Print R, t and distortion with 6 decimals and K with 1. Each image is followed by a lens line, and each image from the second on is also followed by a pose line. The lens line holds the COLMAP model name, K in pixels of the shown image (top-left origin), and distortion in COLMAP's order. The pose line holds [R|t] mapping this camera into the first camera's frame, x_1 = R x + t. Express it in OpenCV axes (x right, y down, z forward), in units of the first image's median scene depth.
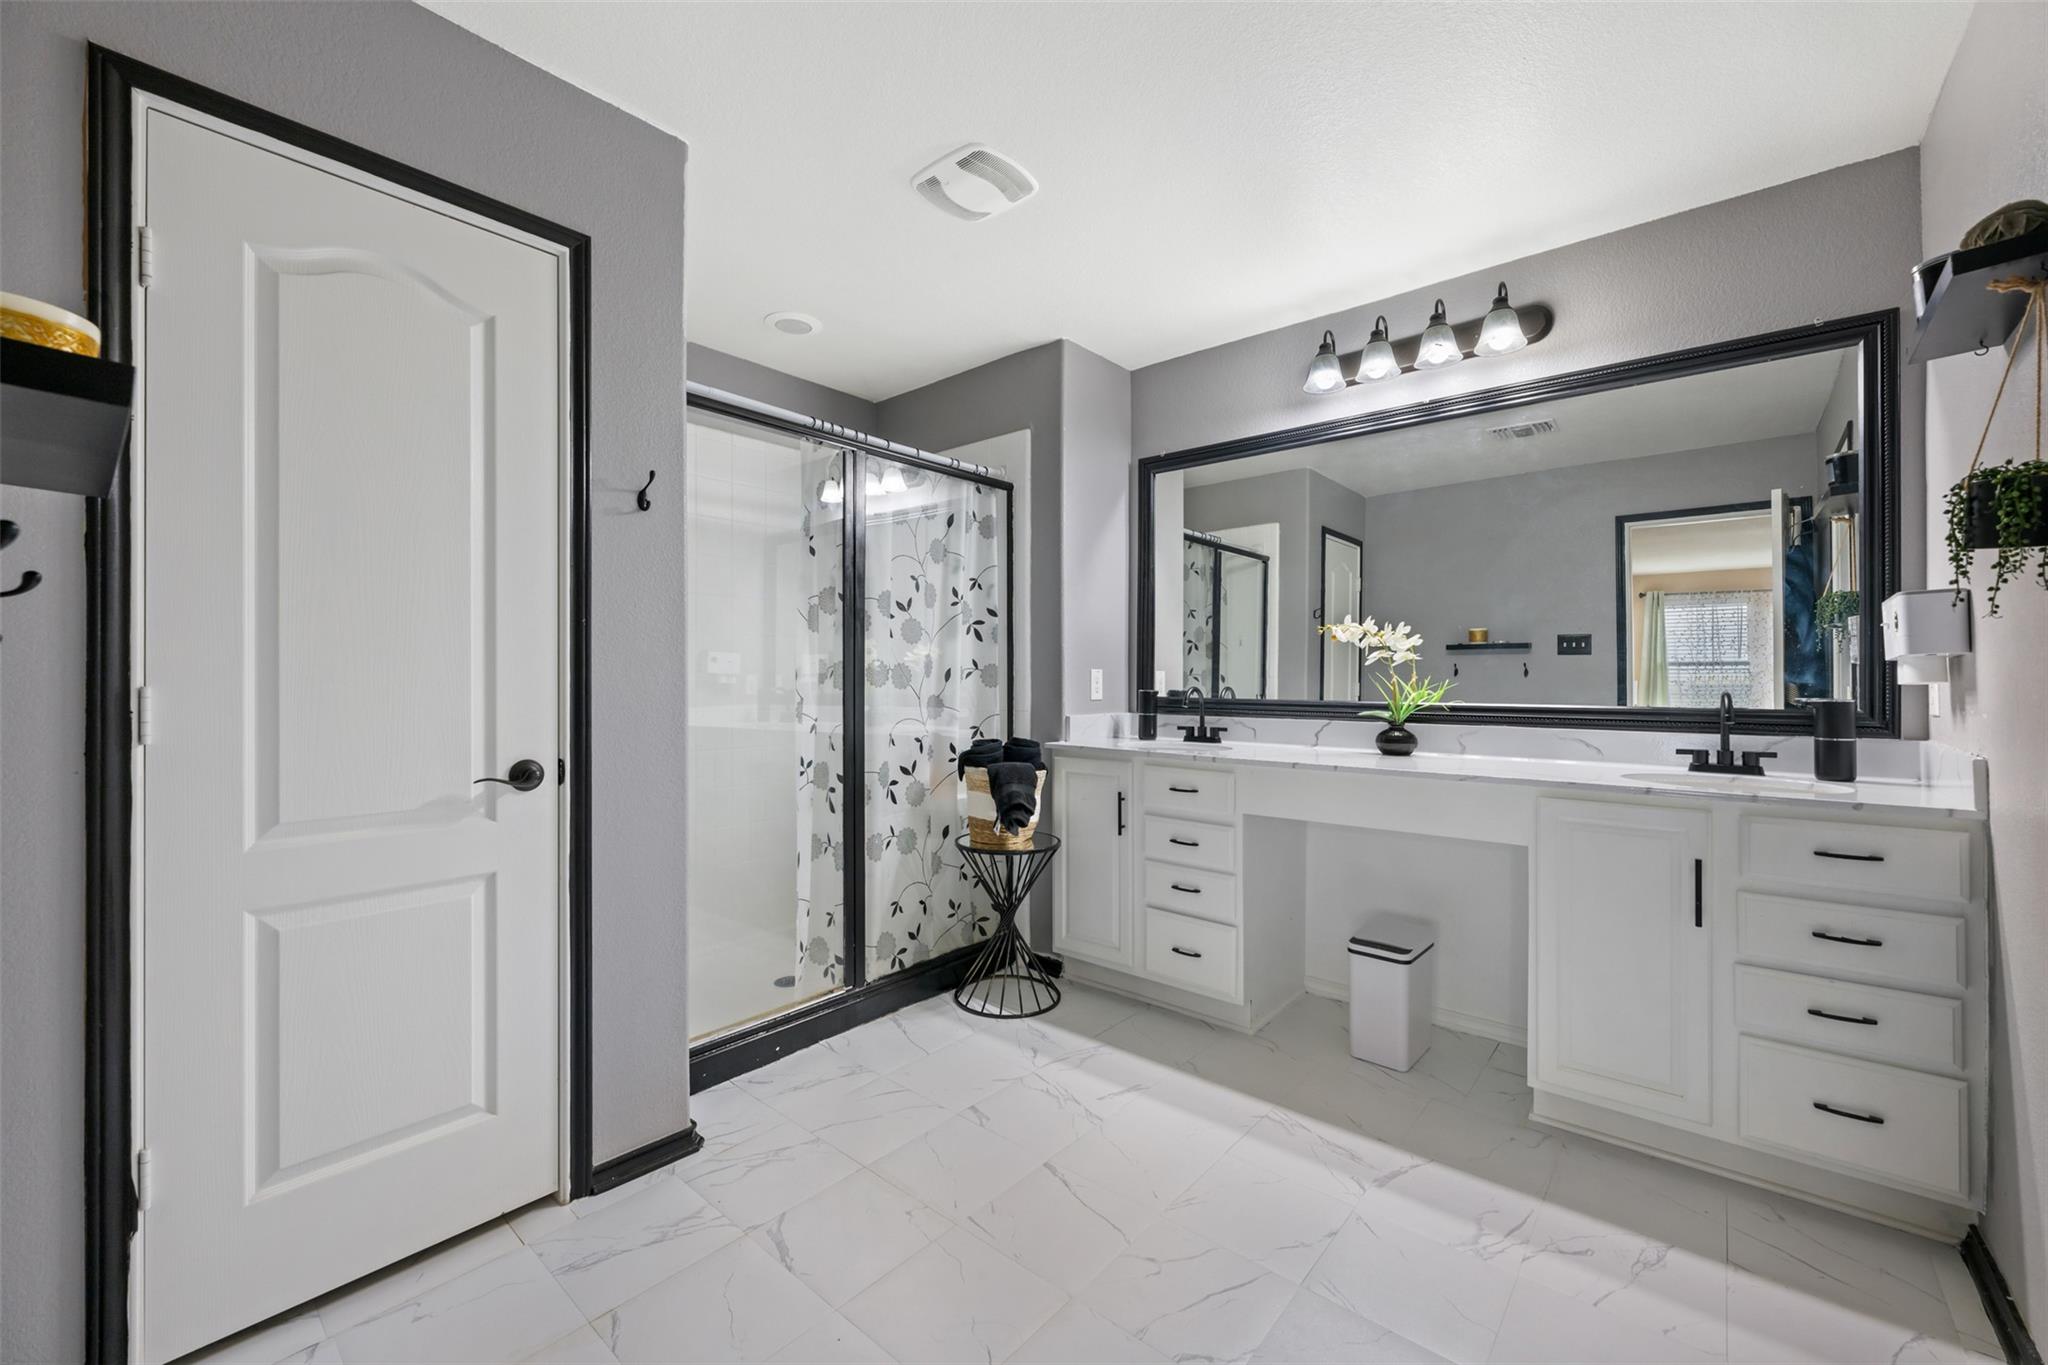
lens RADIAL K [[812.0, 0, 1034.6], [0, 812.0, 677.7], [0, 0, 1]] dist [-0.000125, -0.000576]
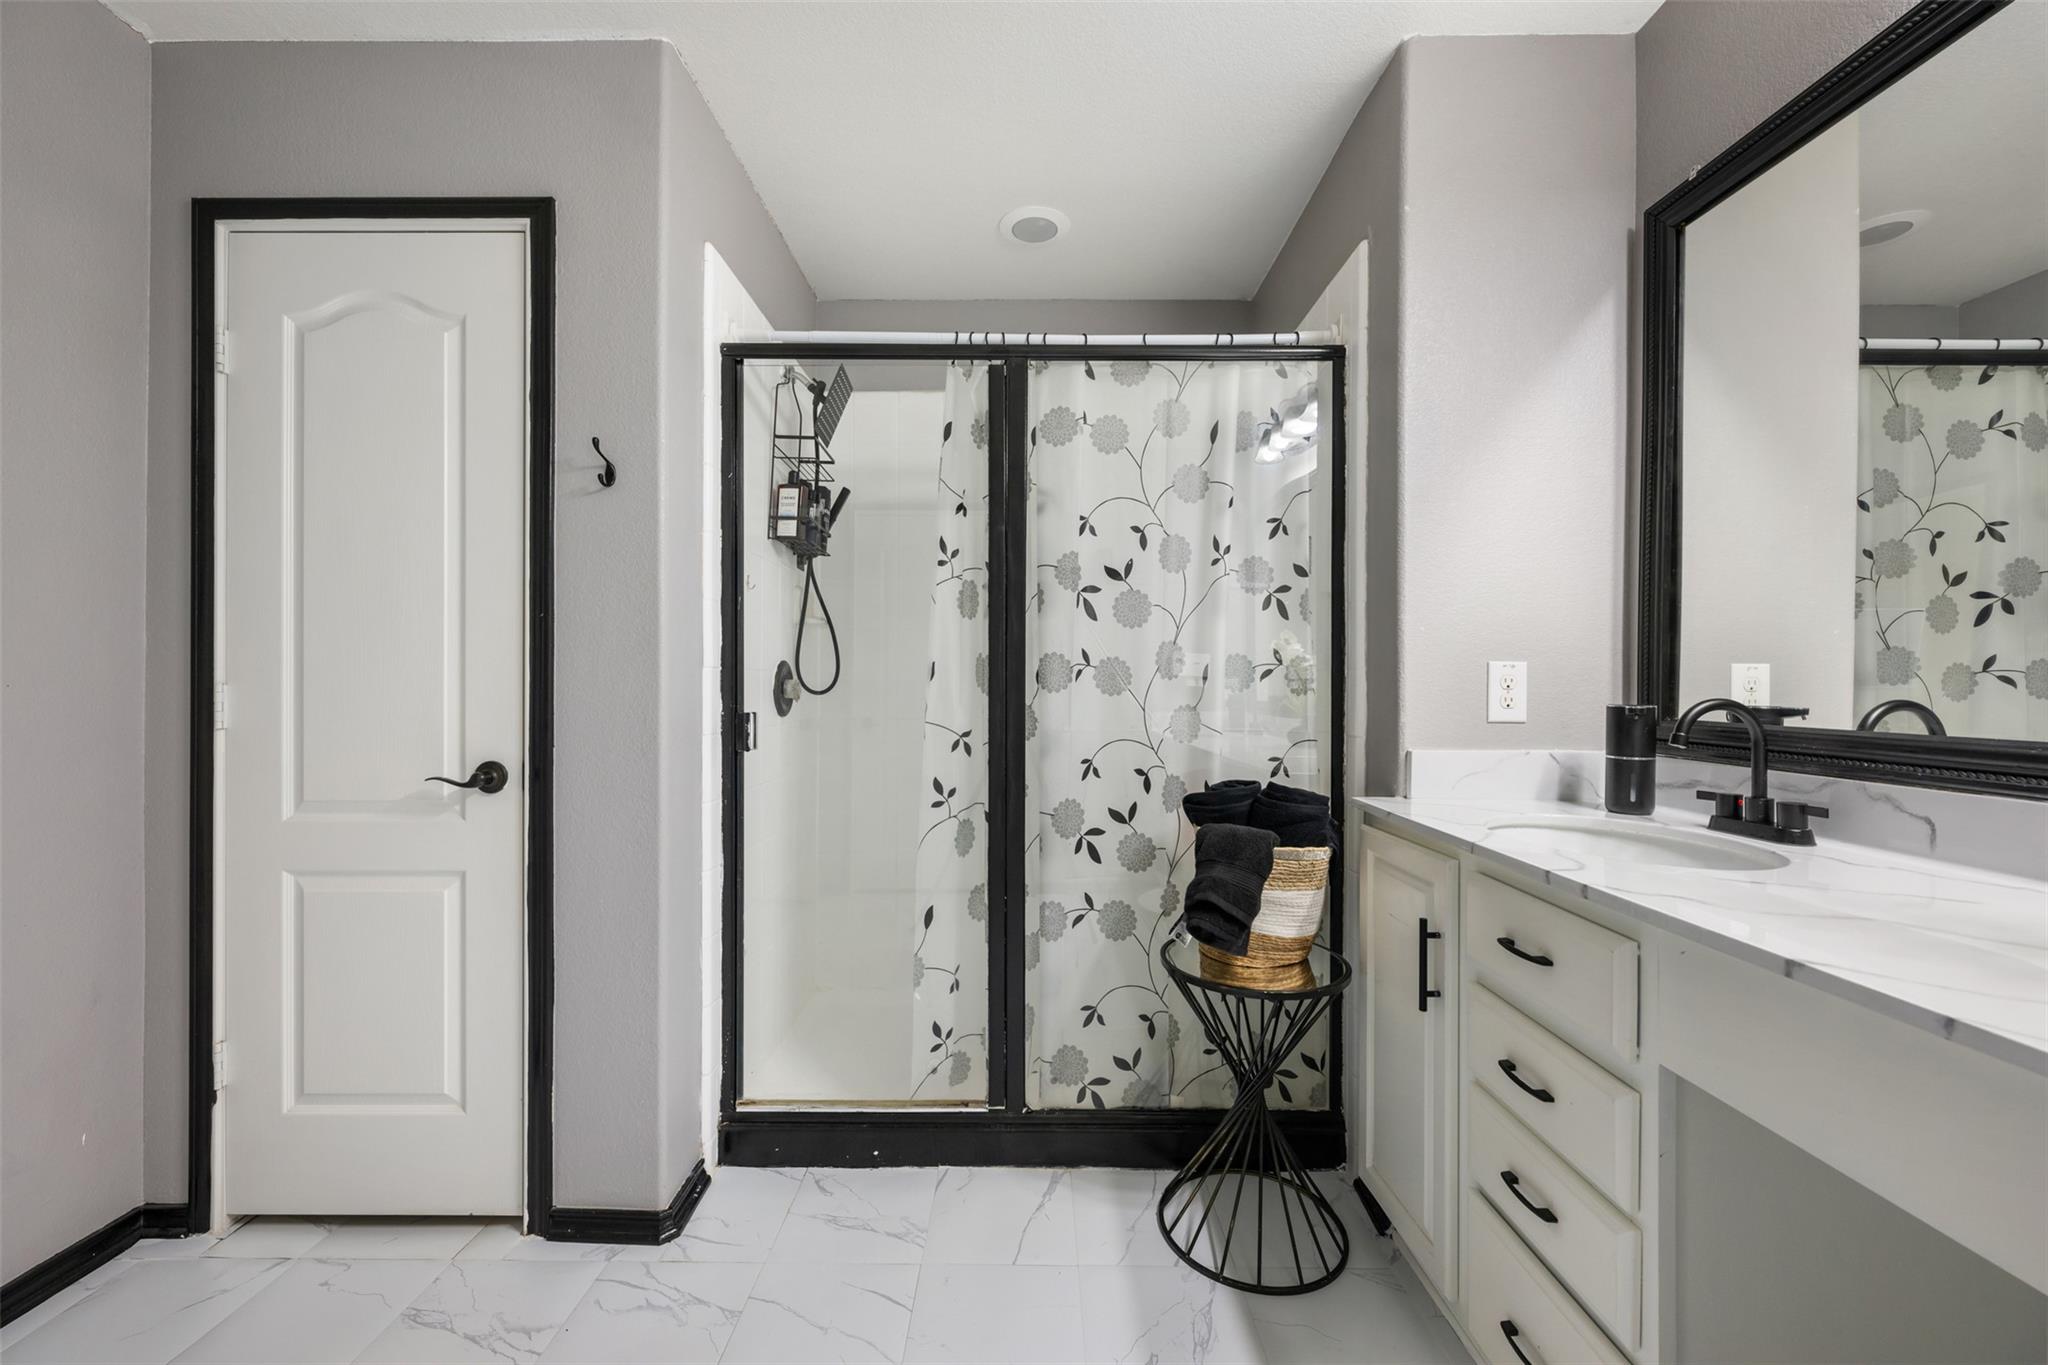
lens RADIAL K [[812.0, 0, 1021.8], [0, 812.0, 688.5], [0, 0, 1]] dist [-0.000125, -0.000576]
pose [[0.638561, 0.004529, -0.769558, 0.315809], [-0.000829, 0.999986, 0.005197, 0.004960], [0.769571, -0.002680, 0.638556, 0.516849]]
